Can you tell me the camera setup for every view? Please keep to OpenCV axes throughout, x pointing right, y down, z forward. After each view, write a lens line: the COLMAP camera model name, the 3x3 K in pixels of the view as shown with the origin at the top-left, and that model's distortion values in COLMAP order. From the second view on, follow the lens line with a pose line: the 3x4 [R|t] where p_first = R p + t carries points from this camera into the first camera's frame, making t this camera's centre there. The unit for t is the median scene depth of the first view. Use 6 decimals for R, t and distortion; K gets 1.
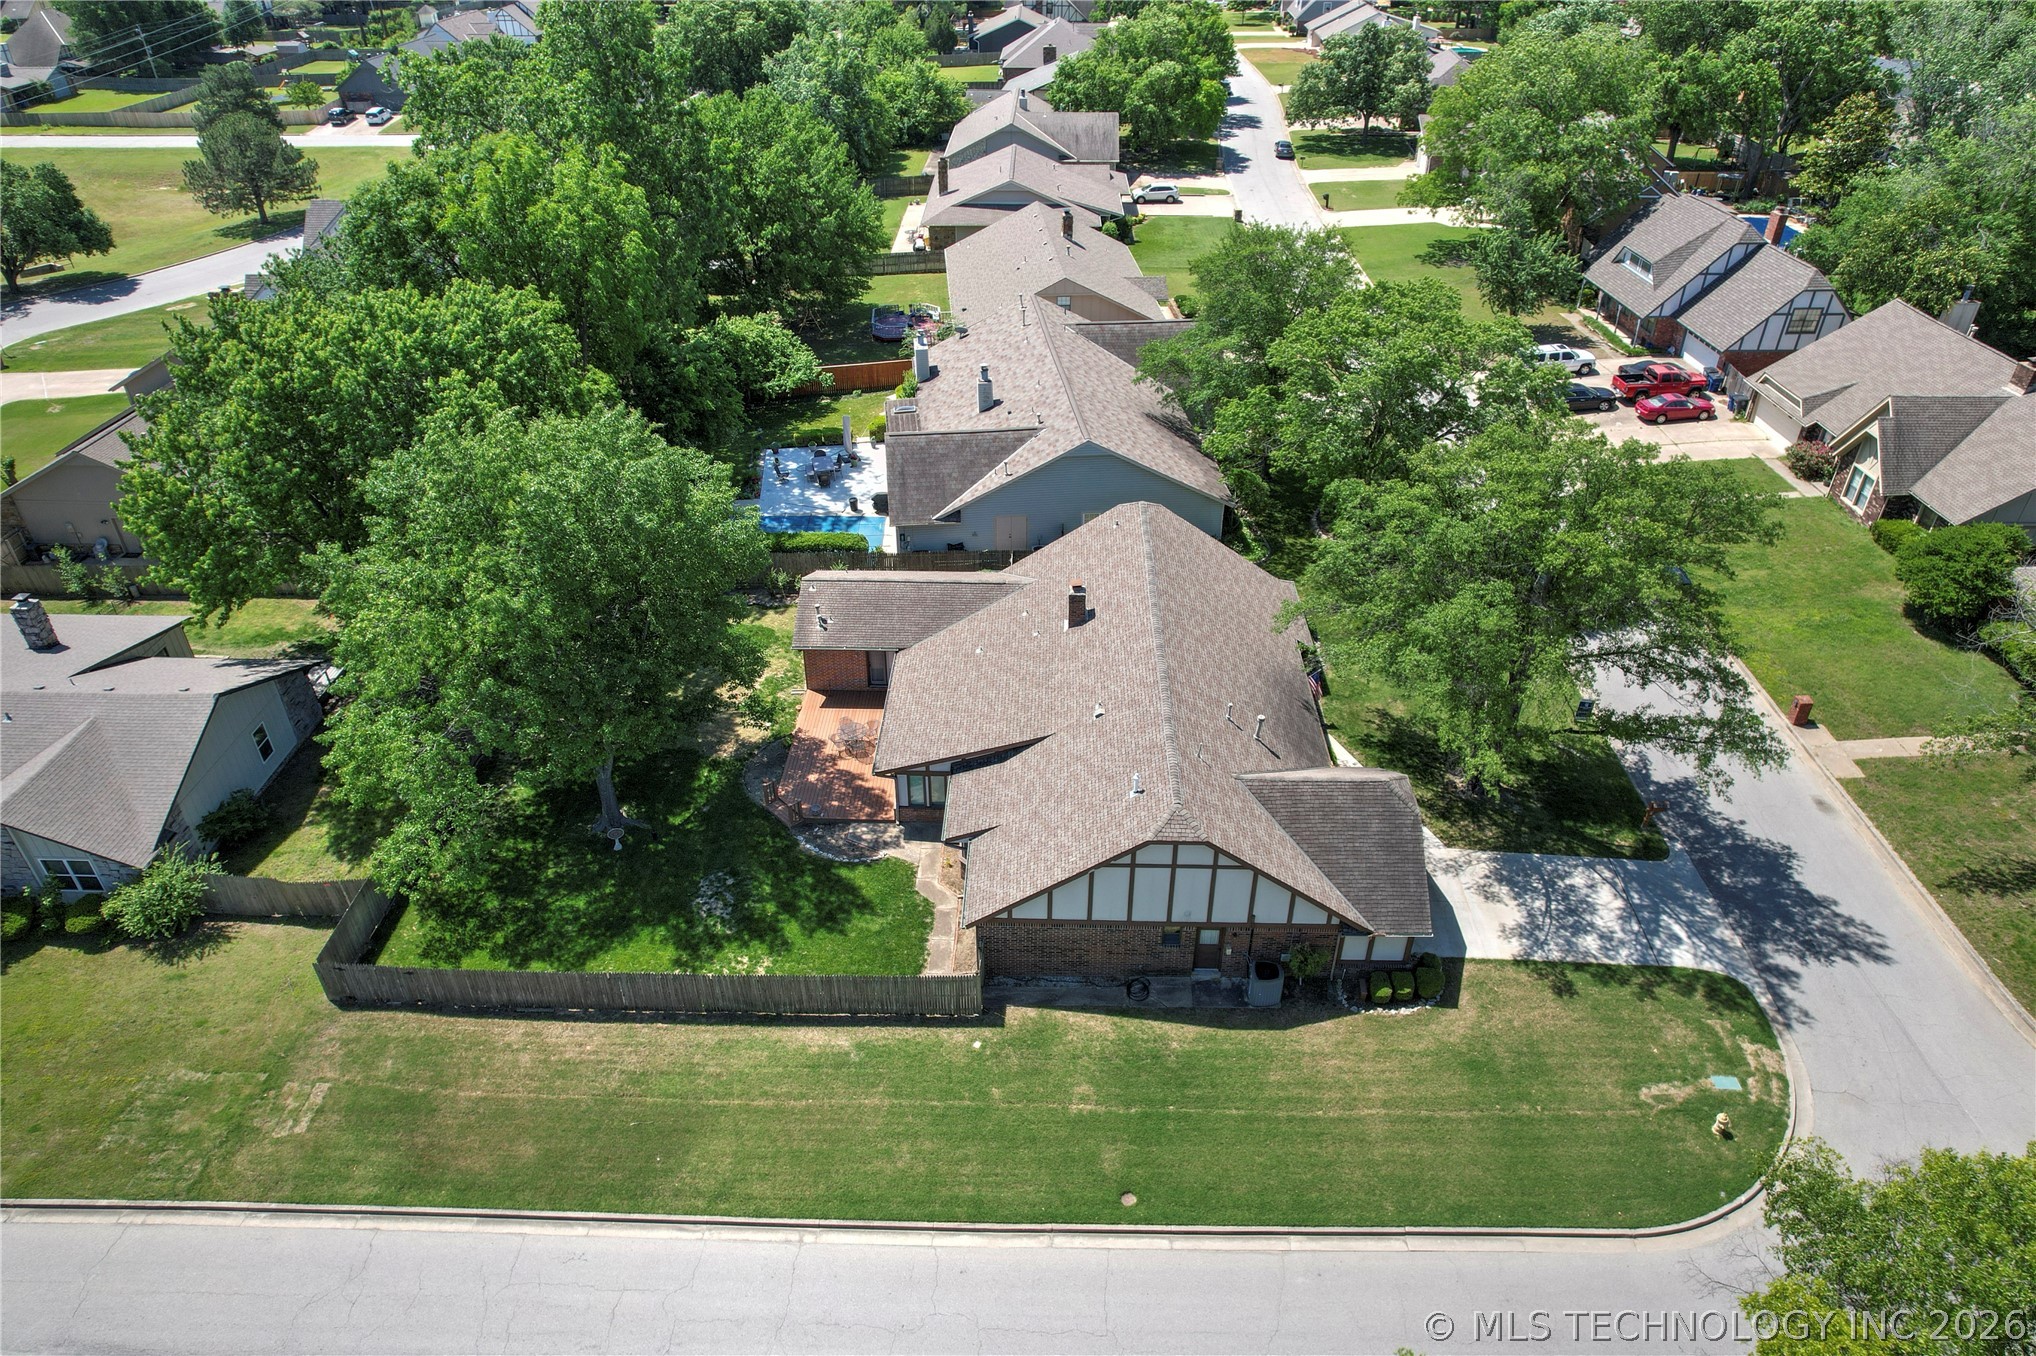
lens RADIAL K [[1295.8, 0, 1018.0], [0, 1295.8, 678.0], [0, 0, 1]] dist [-0.068165, 0.042625]
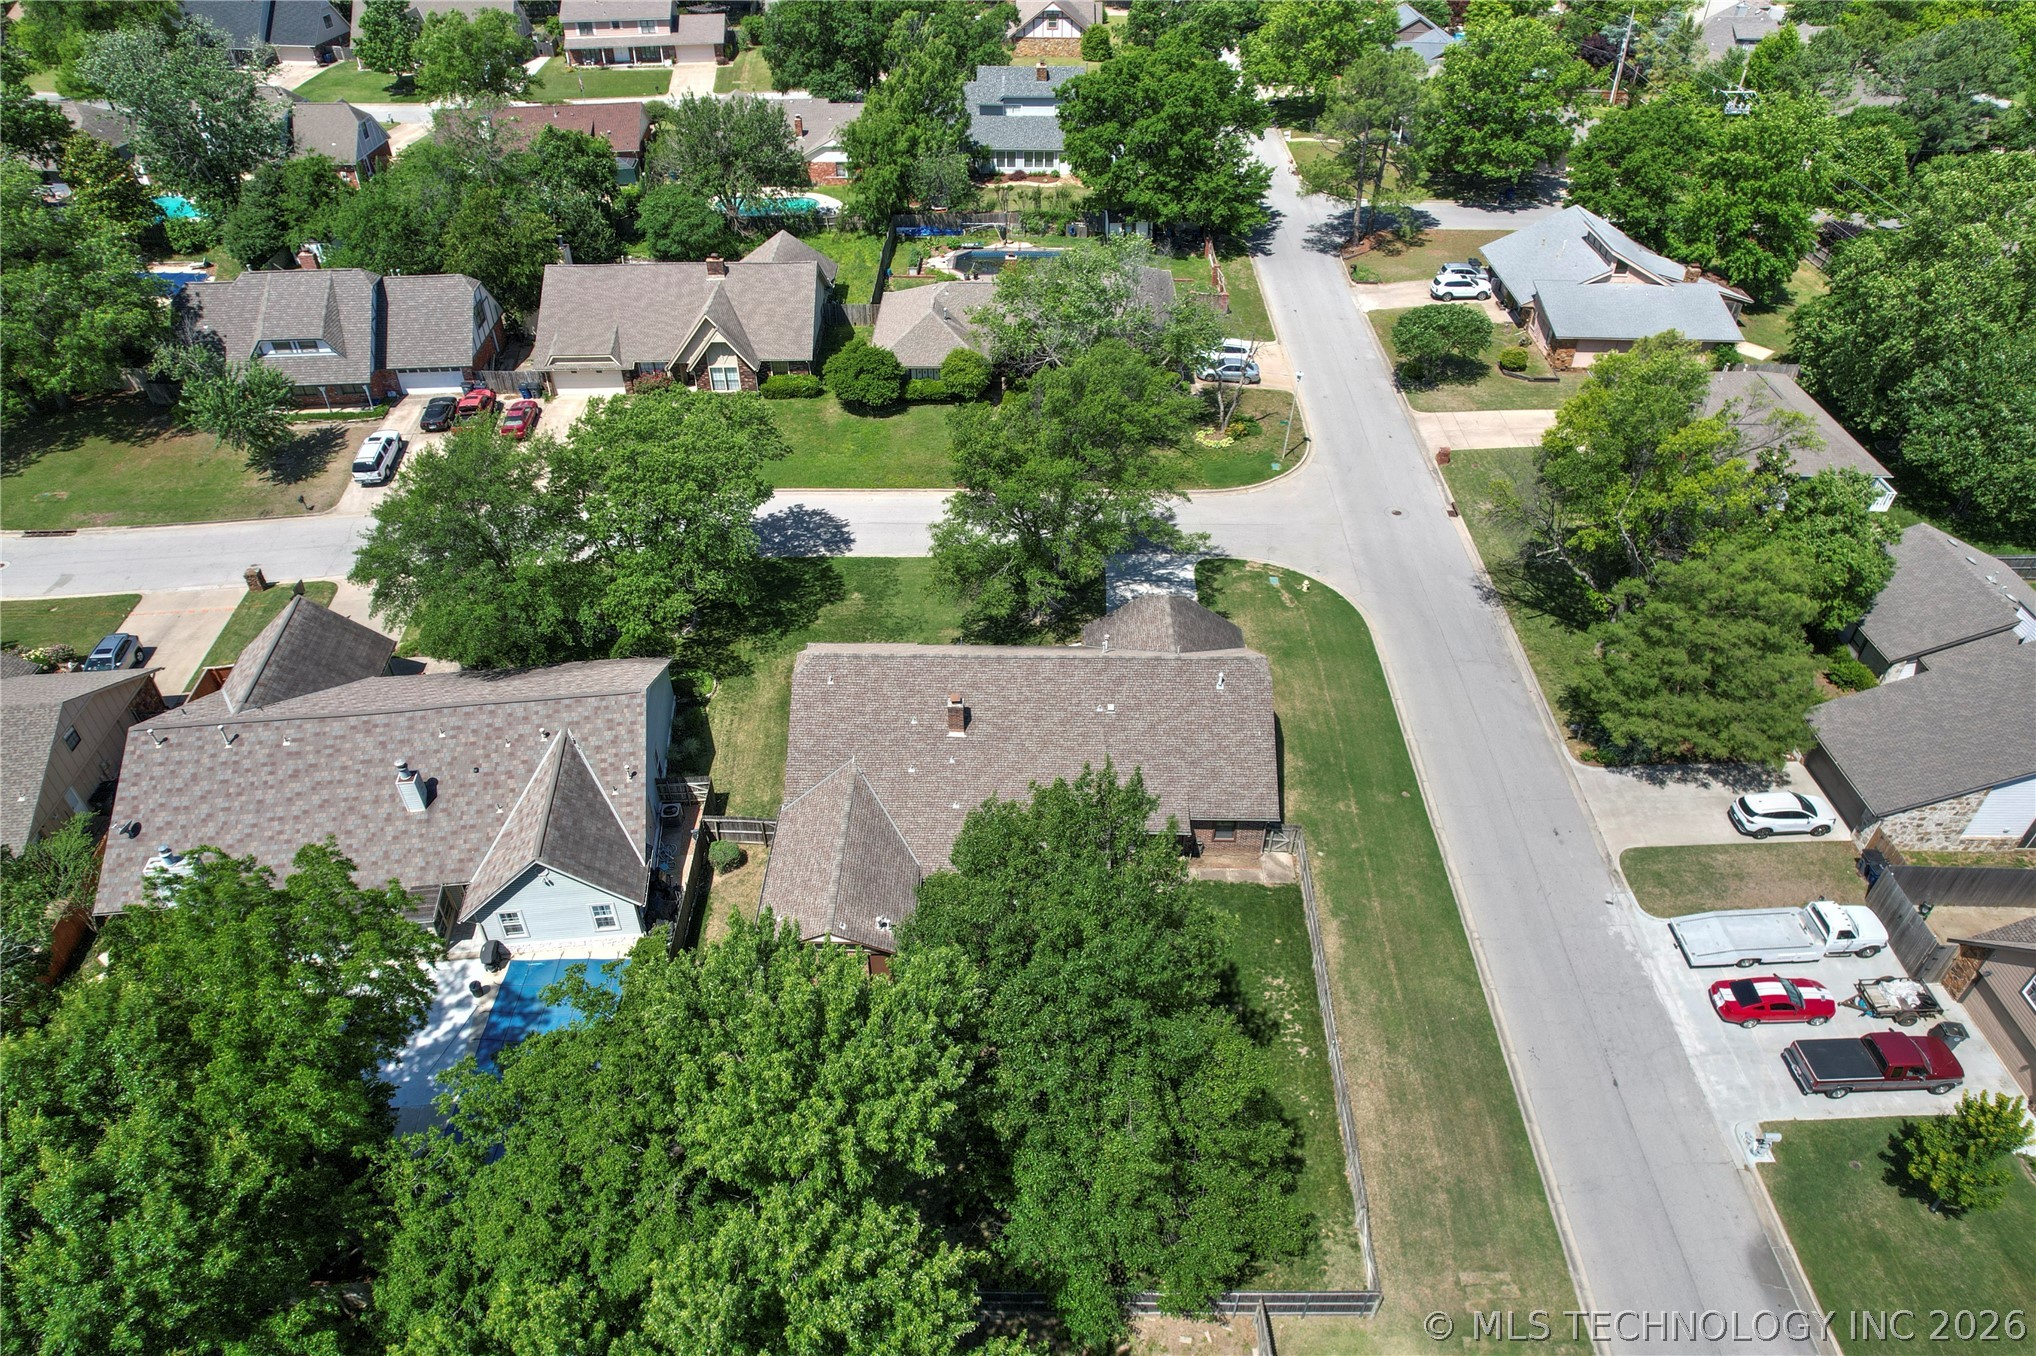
lens RADIAL K [[1295.8, 0, 1018.0], [0, 1295.8, 678.0], [0, 0, 1]] dist [-0.068165, 0.042625]
pose [[-0.020854, -0.620068, 0.784271, -0.995675], [0.550970, 0.647446, 0.526541, -0.774927], [-0.834265, 0.443090, 0.328137, 0.646501]]
